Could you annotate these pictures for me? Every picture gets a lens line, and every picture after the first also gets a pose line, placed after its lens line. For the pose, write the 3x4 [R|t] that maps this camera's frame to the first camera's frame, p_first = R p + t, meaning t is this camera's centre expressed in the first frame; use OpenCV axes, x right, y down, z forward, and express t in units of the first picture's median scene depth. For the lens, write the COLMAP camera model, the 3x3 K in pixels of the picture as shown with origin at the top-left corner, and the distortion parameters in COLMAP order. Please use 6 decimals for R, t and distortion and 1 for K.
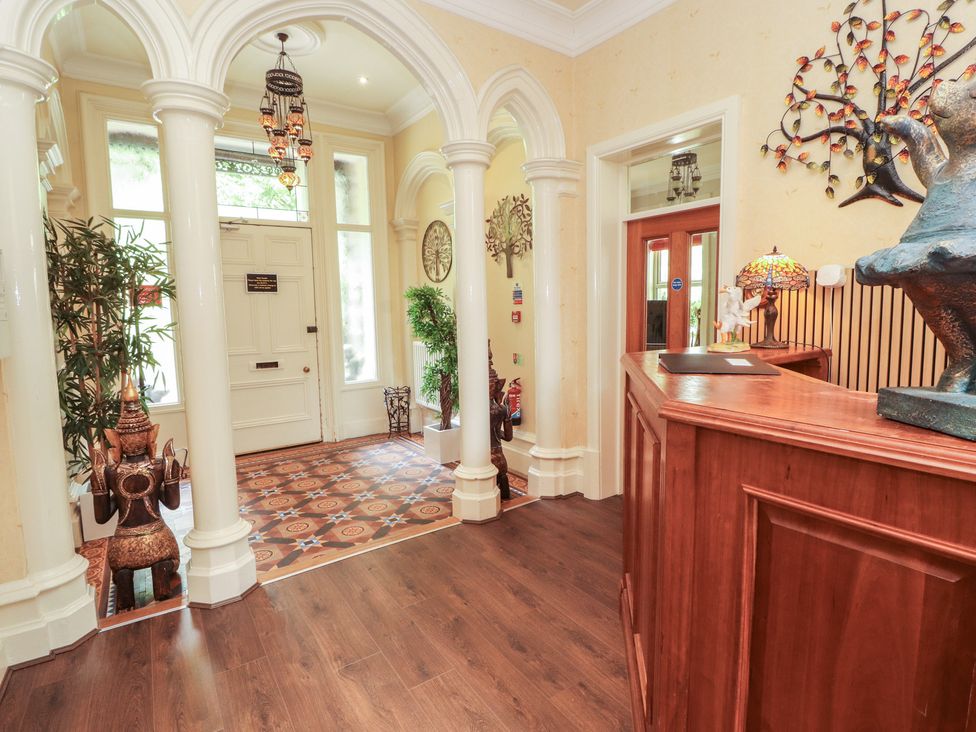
lens RADIAL K [[512.3, 0, 490.1], [0, 512.3, 356.7], [0, 0, 1]] dist [-0.005551, -0.006776]
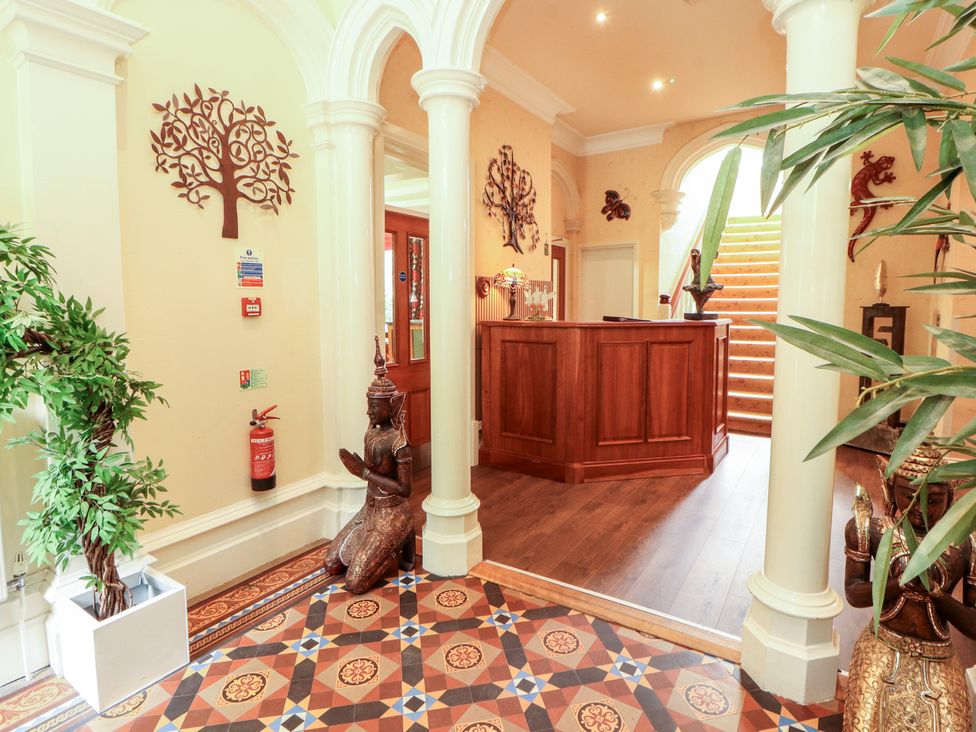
lens RADIAL K [[512.3, 0, 503.8], [0, 512.3, 344.7], [0, 0, 1]] dist [-0.005551, -0.006776]
pose [[-0.393291, -0.058833, 0.917530, -0.731398], [0.096861, 0.989746, 0.104983, -0.082939], [-0.914298, 0.130162, -0.383560, 1.163589]]
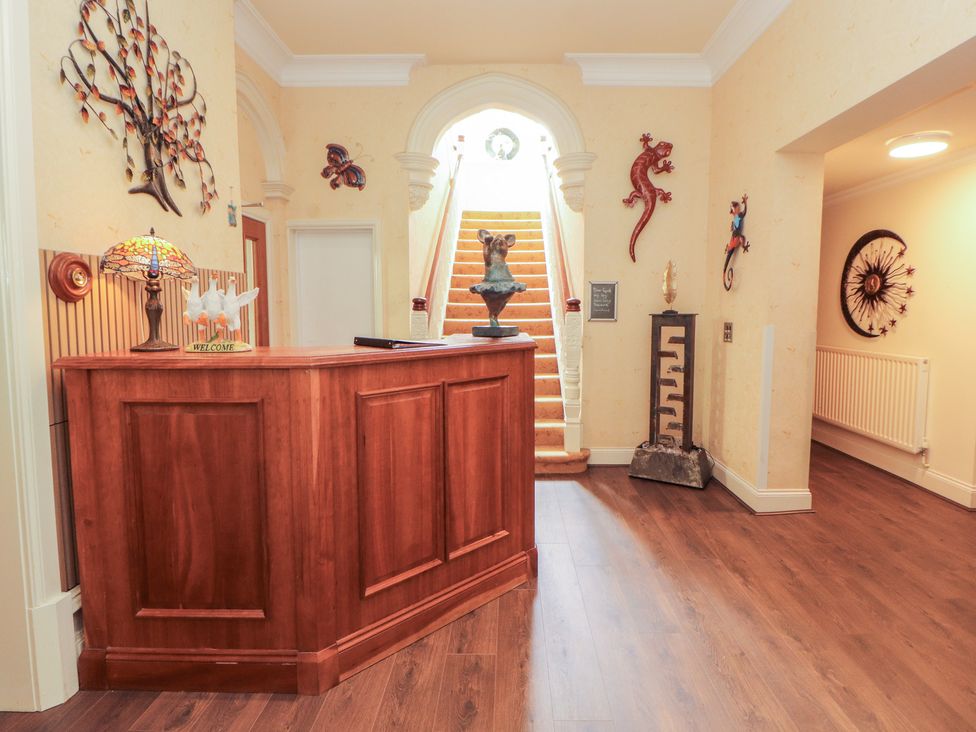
lens RADIAL K [[512.3, 0, 499.3], [0, 512.3, 344.9], [0, 0, 1]] dist [-0.005551, -0.006776]
pose [[-0.819173, -0.030390, 0.572741, -0.255619], [0.066785, 0.986748, 0.147877, -0.074606], [-0.569645, 0.159387, -0.806288, 0.910067]]
